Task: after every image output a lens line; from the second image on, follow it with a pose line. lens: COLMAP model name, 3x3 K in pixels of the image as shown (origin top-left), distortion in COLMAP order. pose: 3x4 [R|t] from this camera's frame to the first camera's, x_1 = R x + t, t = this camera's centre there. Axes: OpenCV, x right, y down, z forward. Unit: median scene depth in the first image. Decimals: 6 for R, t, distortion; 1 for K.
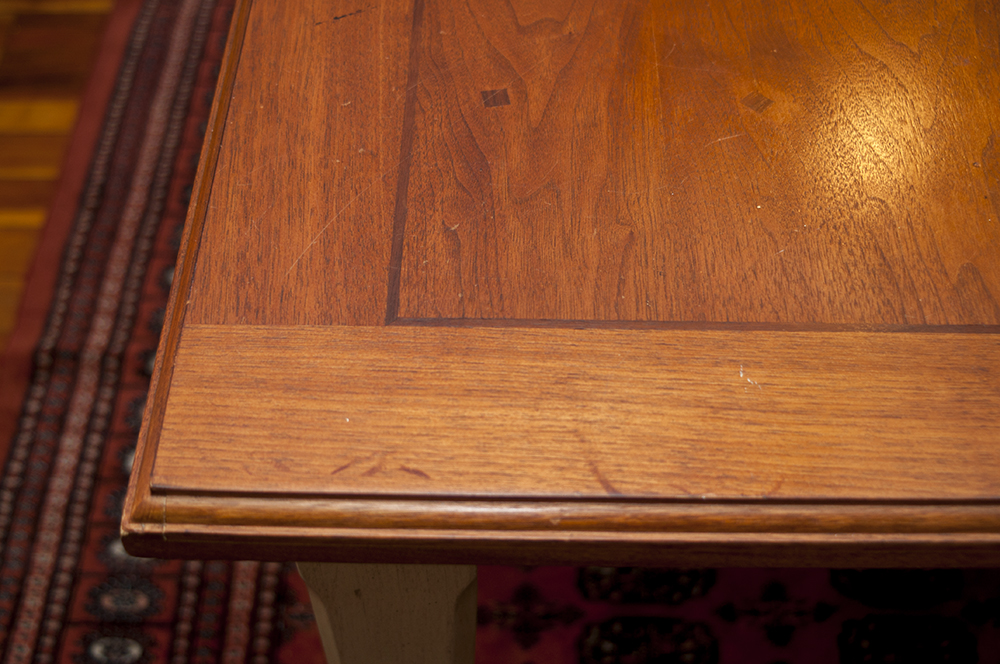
lens RADIAL K [[1499.1, 0, 500.0], [0, 1499.1, 332.0], [0, 0, 1]] dist [-0.184616, 0.036914]
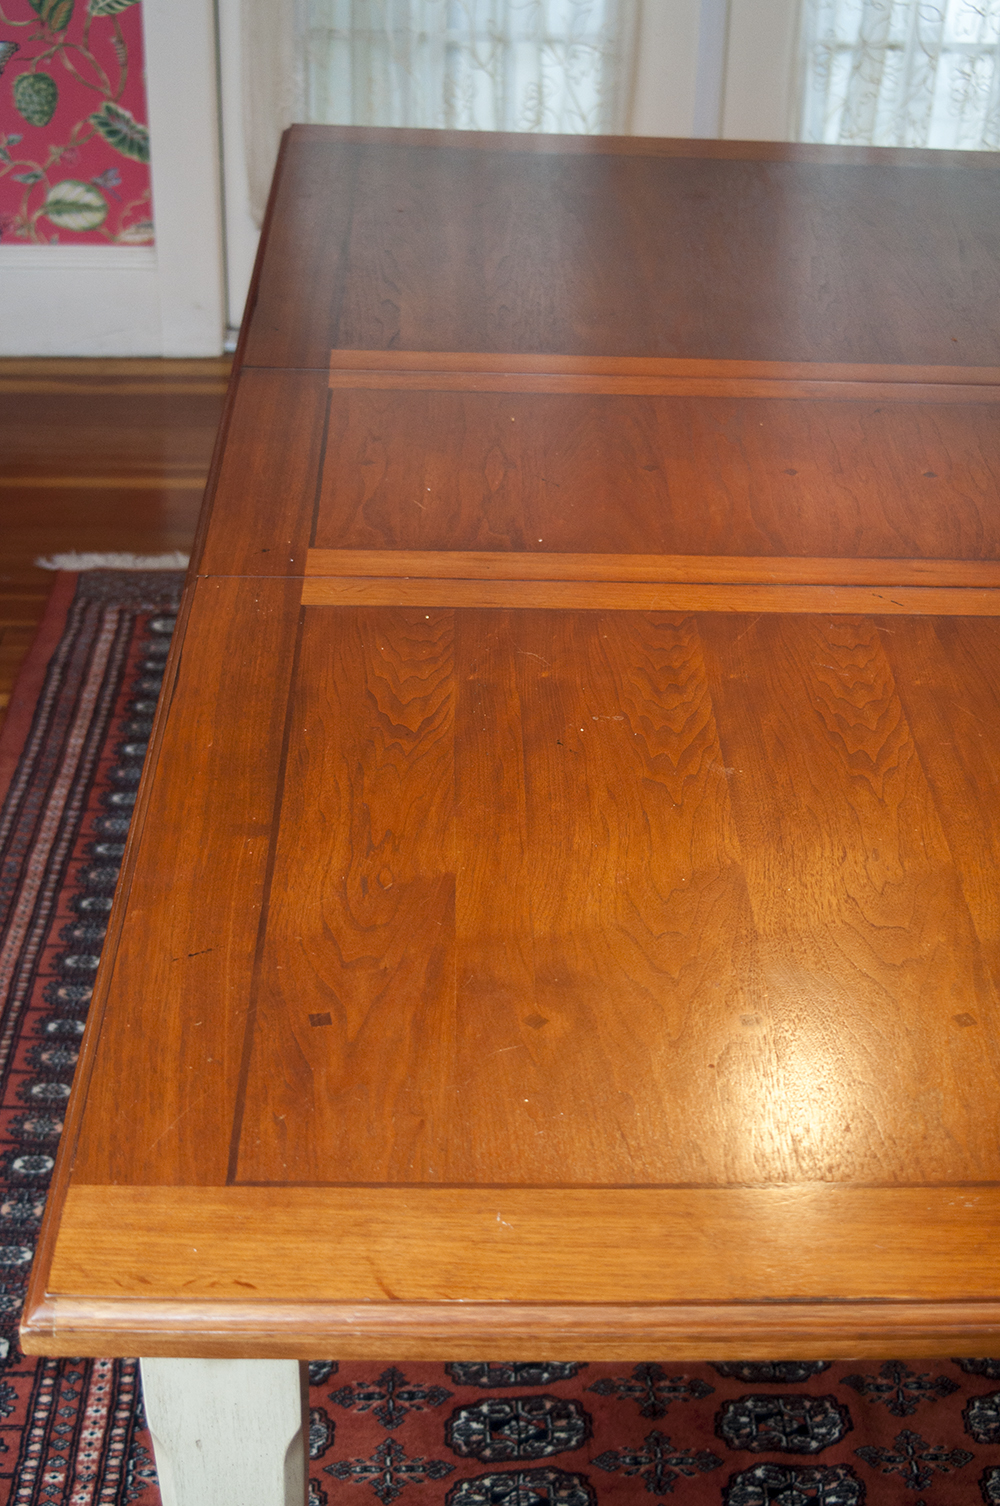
lens RADIAL K [[2257.7, 0, 500.0], [0, 2257.7, 753.0], [0, 0, 1]] dist [-0.184616, 0.036914]
pose [[0.999393, -0.001535, 0.034812, 0.093881], [0.012078, 0.952357, -0.304746, 0.231601], [-0.032686, 0.304982, 0.951797, -0.963000]]
